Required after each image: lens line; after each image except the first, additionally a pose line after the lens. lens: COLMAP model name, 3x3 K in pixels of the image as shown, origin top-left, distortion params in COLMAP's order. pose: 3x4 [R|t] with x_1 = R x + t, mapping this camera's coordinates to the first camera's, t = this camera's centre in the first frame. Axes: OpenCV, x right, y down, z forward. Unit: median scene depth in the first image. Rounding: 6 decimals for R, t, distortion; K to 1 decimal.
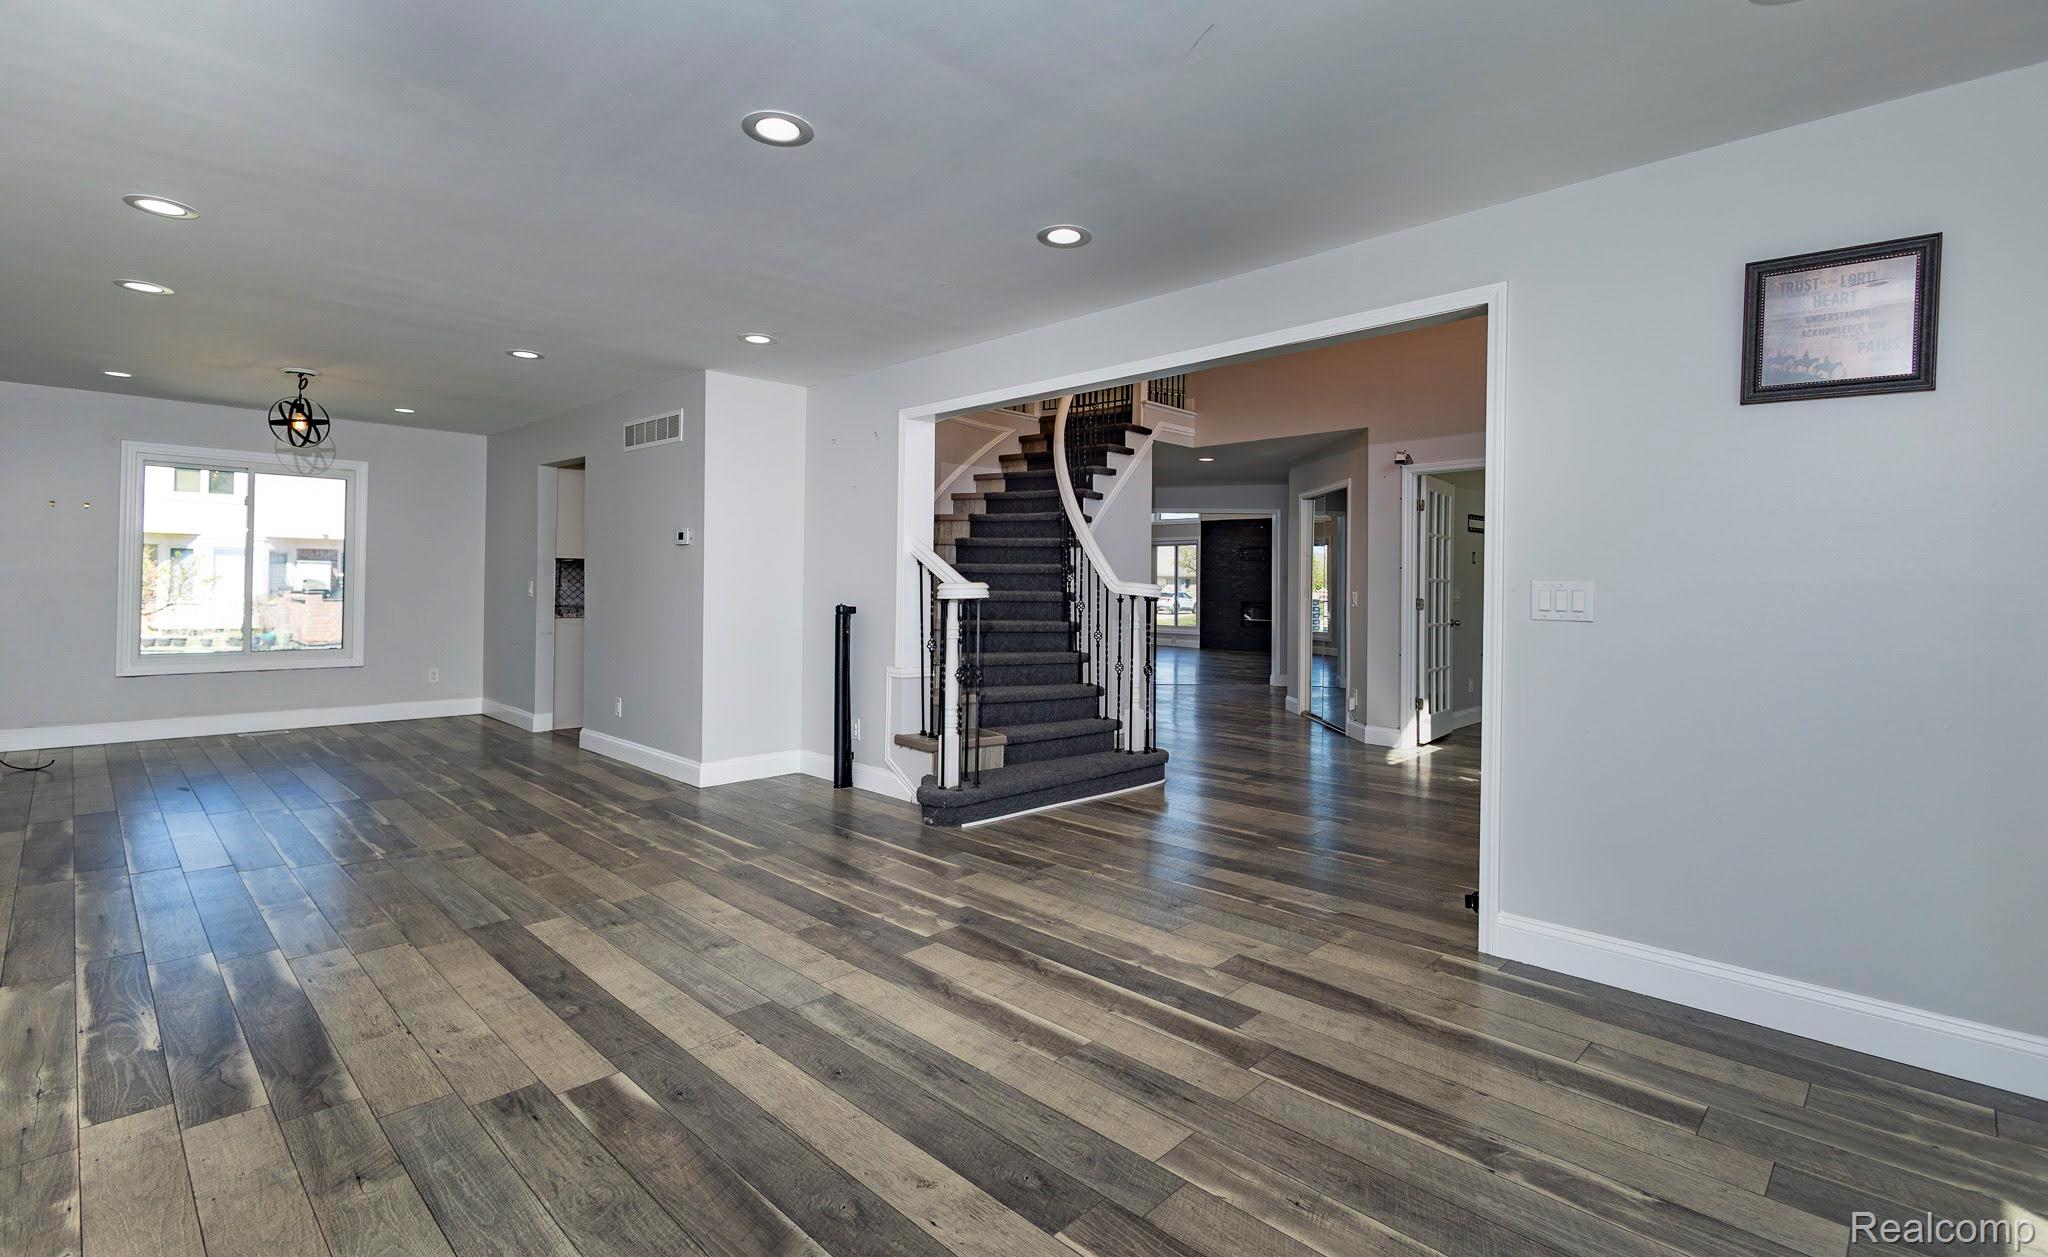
lens RADIAL K [[945.3, 0, 1012.9], [0, 945.3, 580.0], [0, 0, 1]] dist [0.002244, -0.004351]
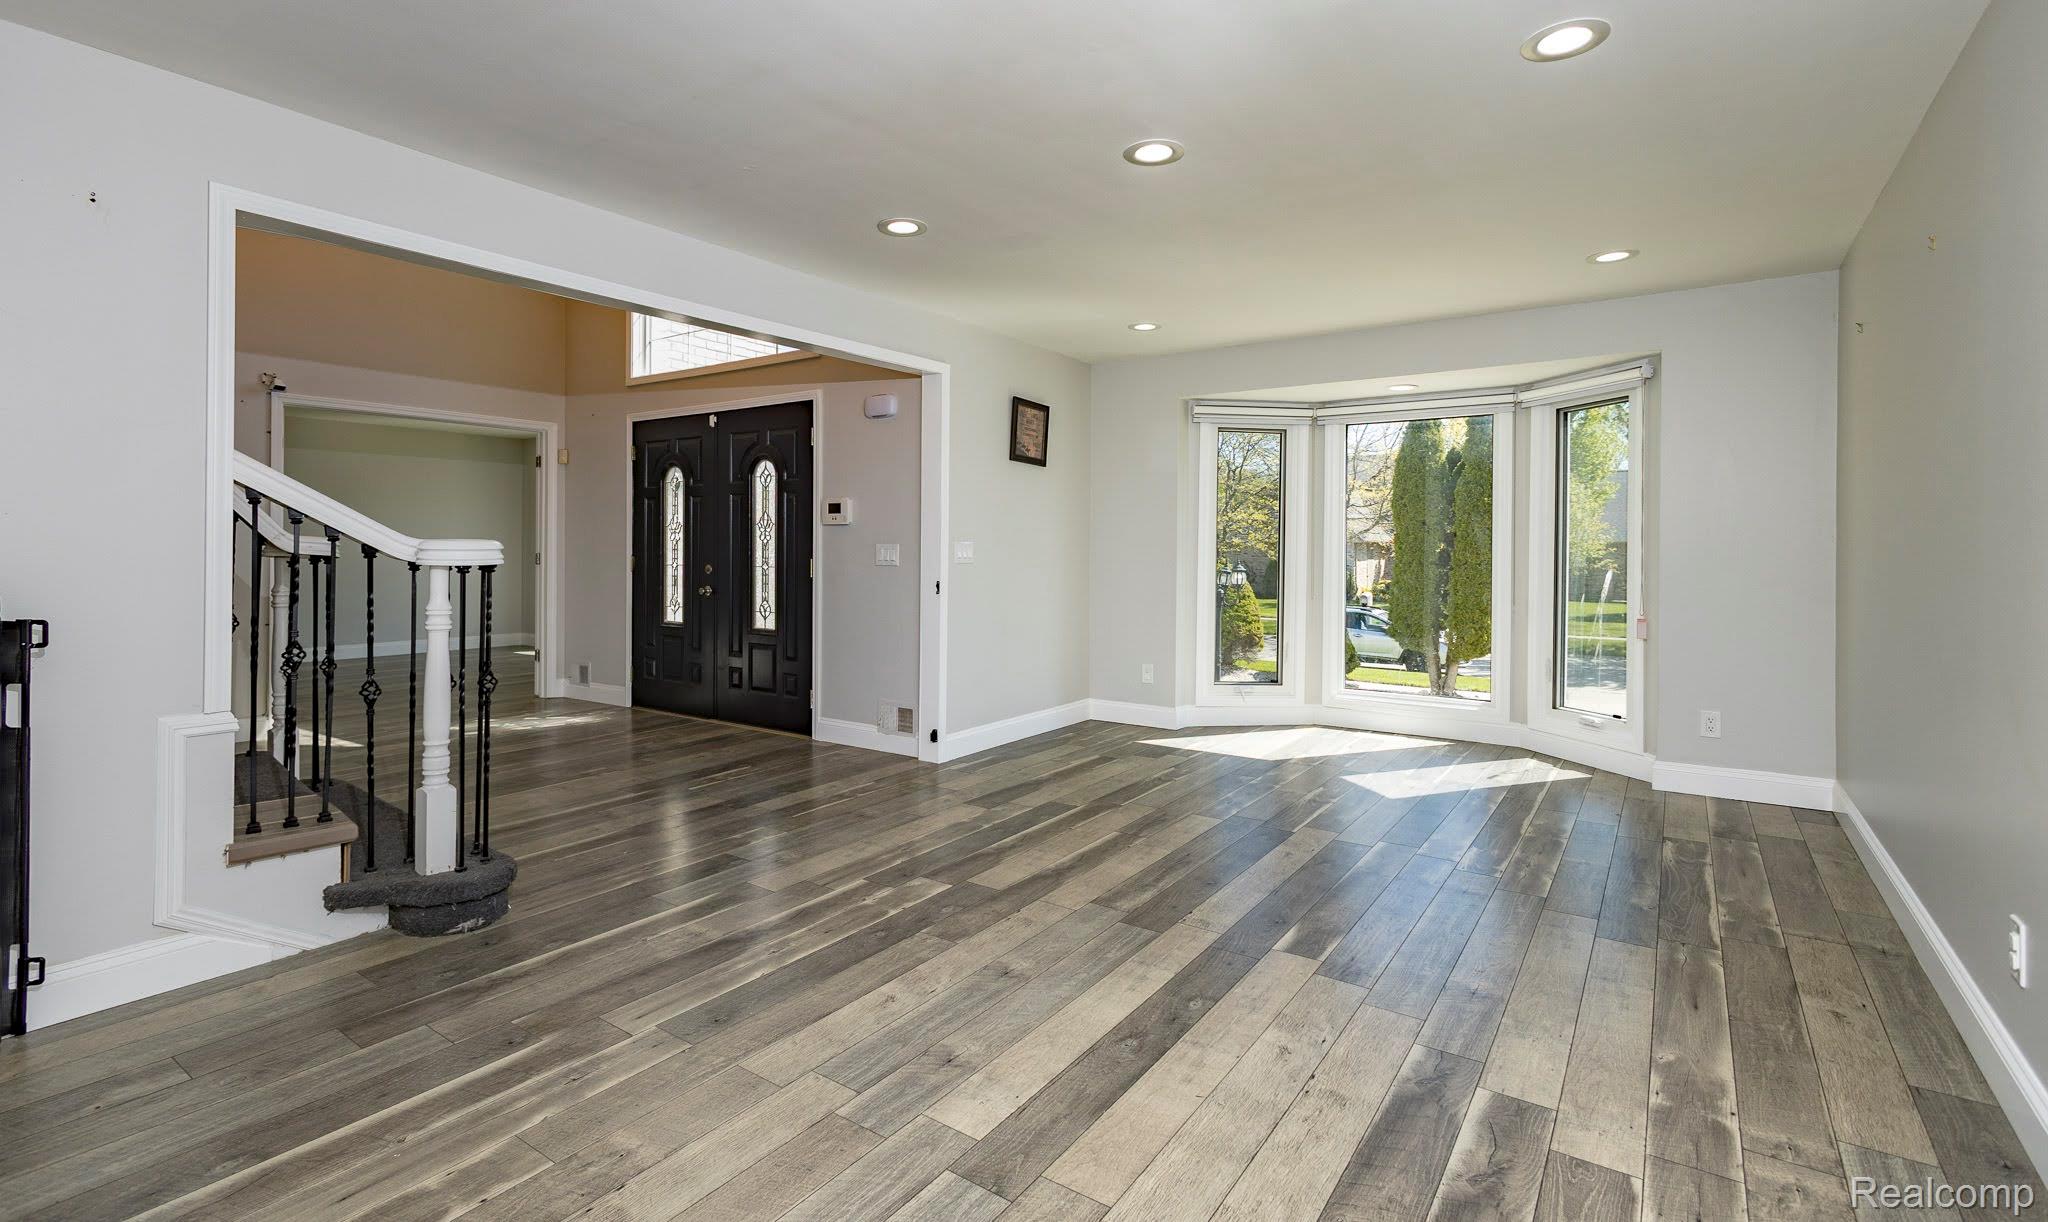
lens RADIAL K [[954.0, 0, 1021.0], [0, 954.0, 550.3], [0, 0, 1]] dist [0.004579, 0.001224]
pose [[-0.179866, -0.014700, 0.983581, -1.387714], [-0.012256, 0.999844, 0.012702, -0.007572], [-0.983615, -0.009770, -0.180018, 1.370681]]
